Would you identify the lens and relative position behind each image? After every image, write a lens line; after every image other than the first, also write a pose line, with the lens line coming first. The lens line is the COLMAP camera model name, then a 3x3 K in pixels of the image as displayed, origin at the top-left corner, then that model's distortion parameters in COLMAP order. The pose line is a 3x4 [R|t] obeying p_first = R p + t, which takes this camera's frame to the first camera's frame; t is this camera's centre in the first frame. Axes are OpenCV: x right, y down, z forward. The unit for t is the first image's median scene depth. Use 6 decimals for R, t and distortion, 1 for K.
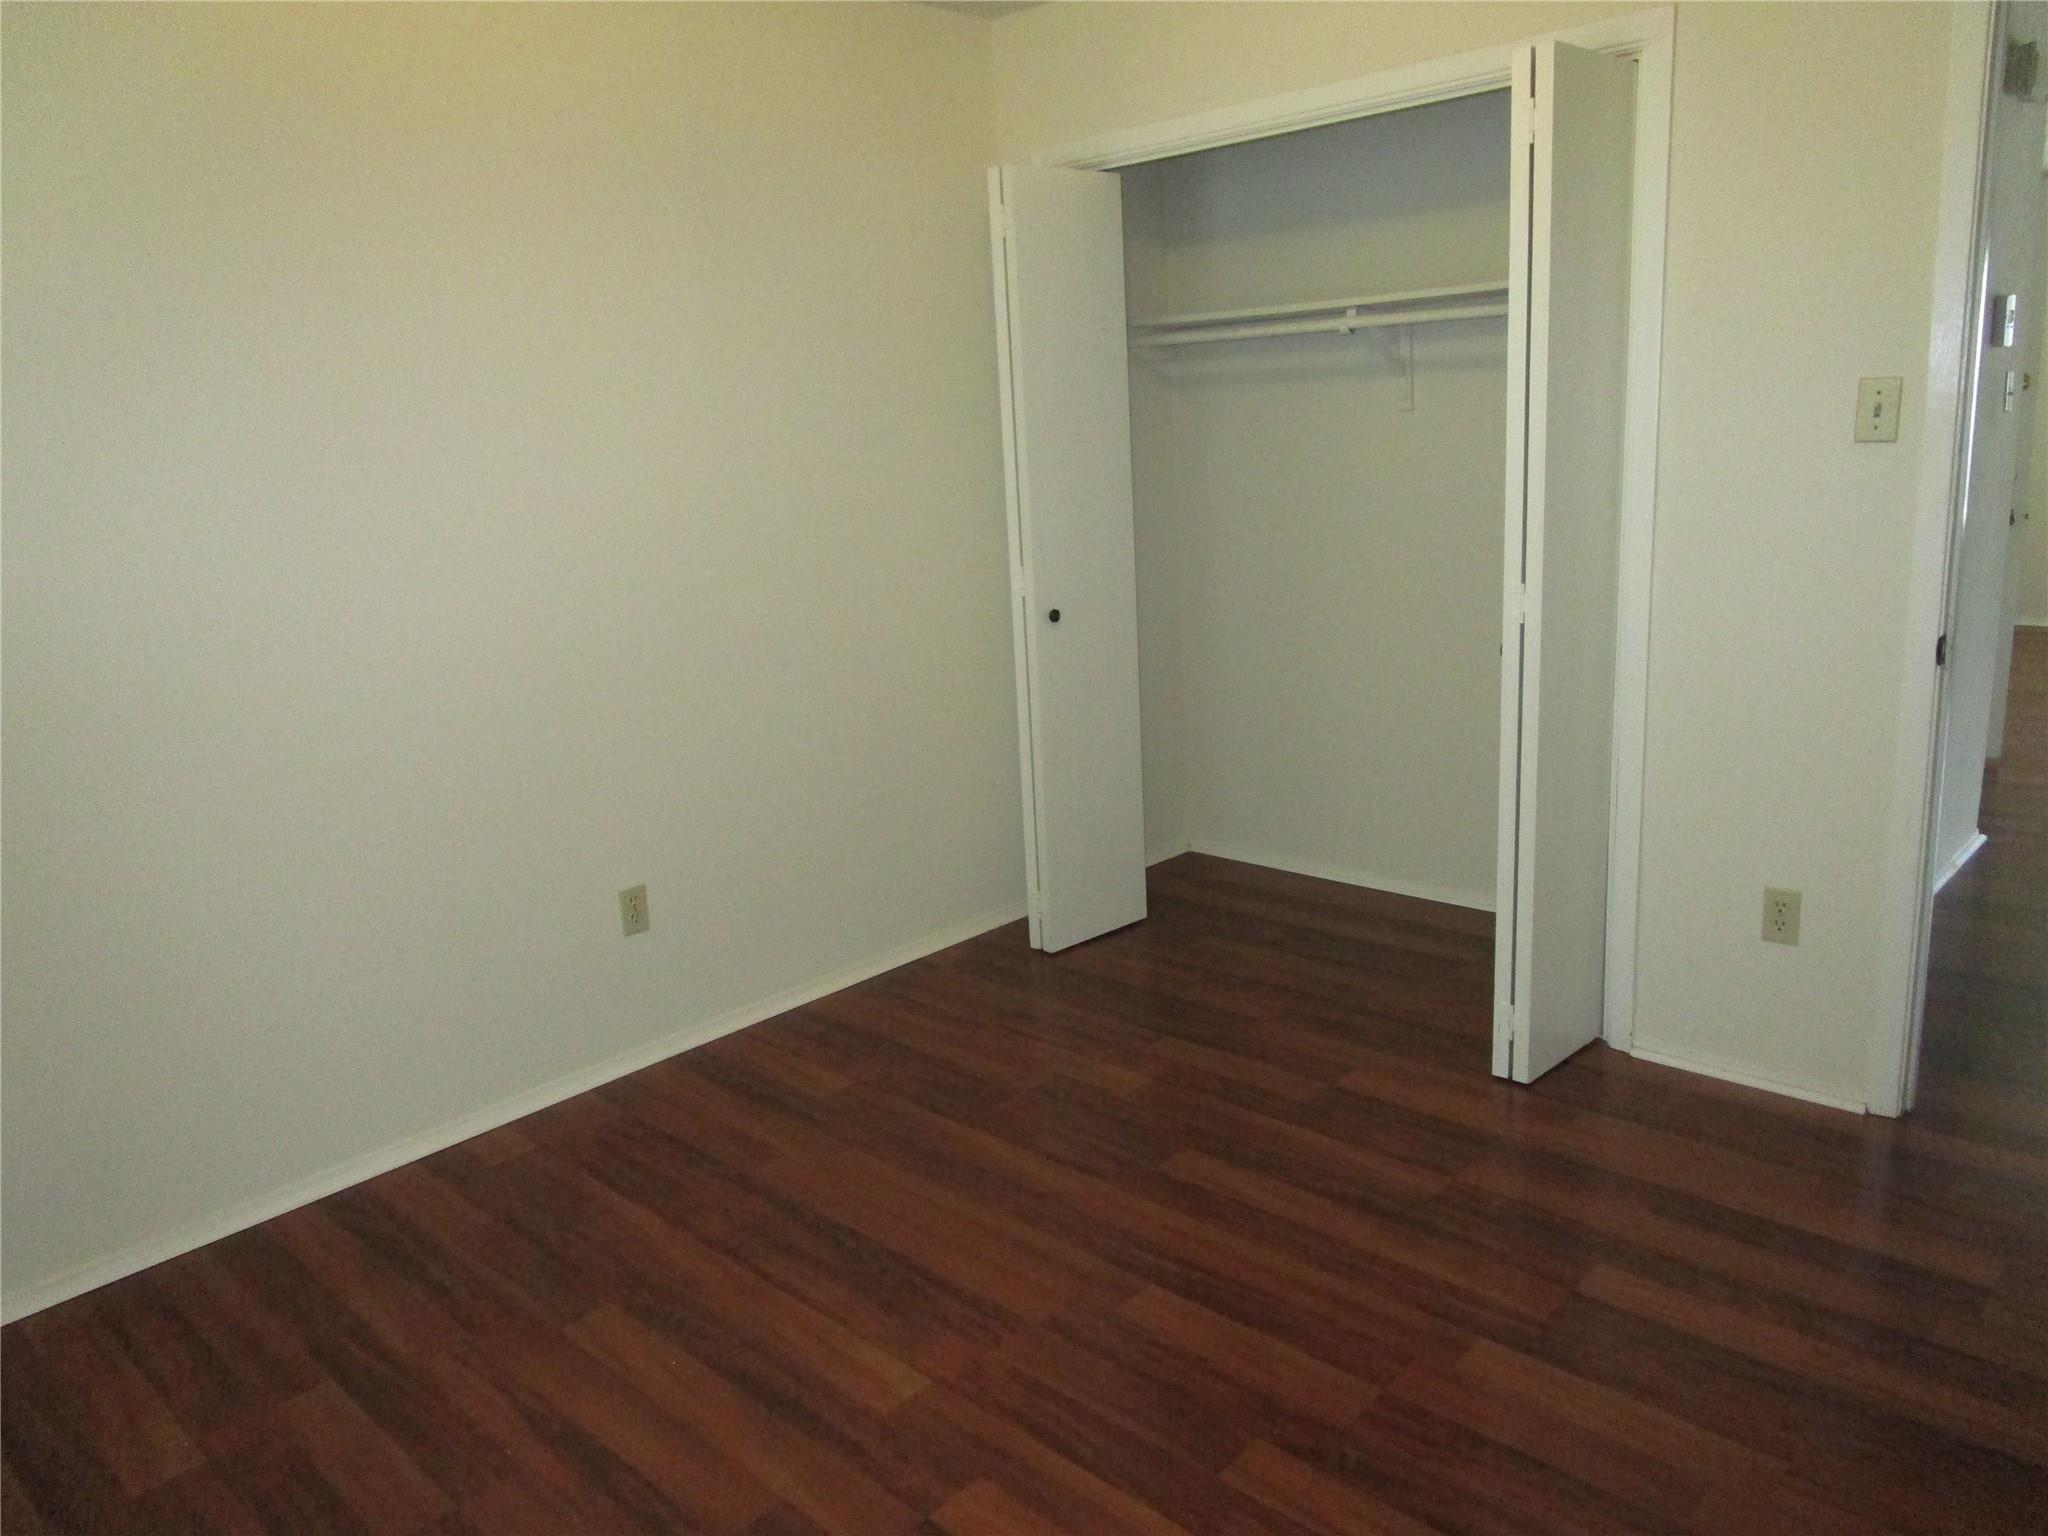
lens RADIAL K [[1468.0, 0, 1024.0], [0, 1468.0, 768.0], [0, 0, 1]] dist [-0.023839, 0.012953]
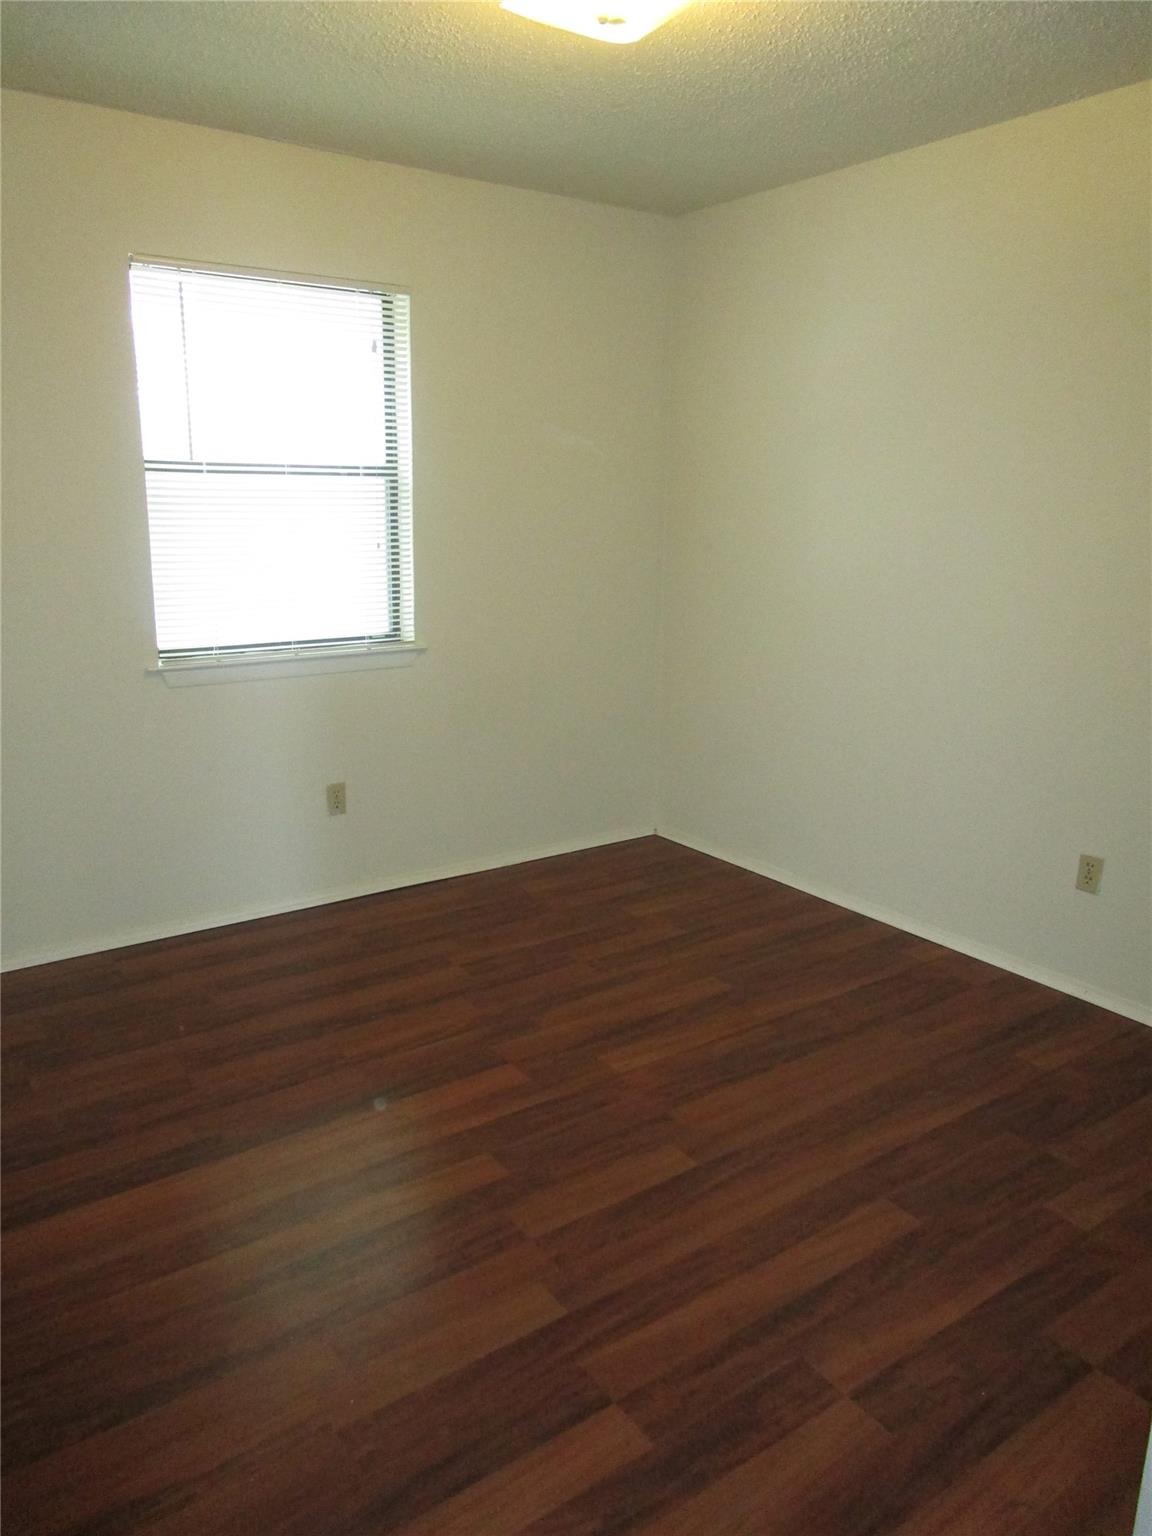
lens RADIAL K [[1101.0, 0, 576.0], [0, 1101.0, 768.0], [0, 0, 1]] dist [-0.023839, 0.012953]
pose [[-0.195465, 0.292263, -0.936149, 0.908248], [-0.222515, 0.916451, 0.332574, -0.270429], [0.955134, 0.273313, -0.114101, 0.894164]]
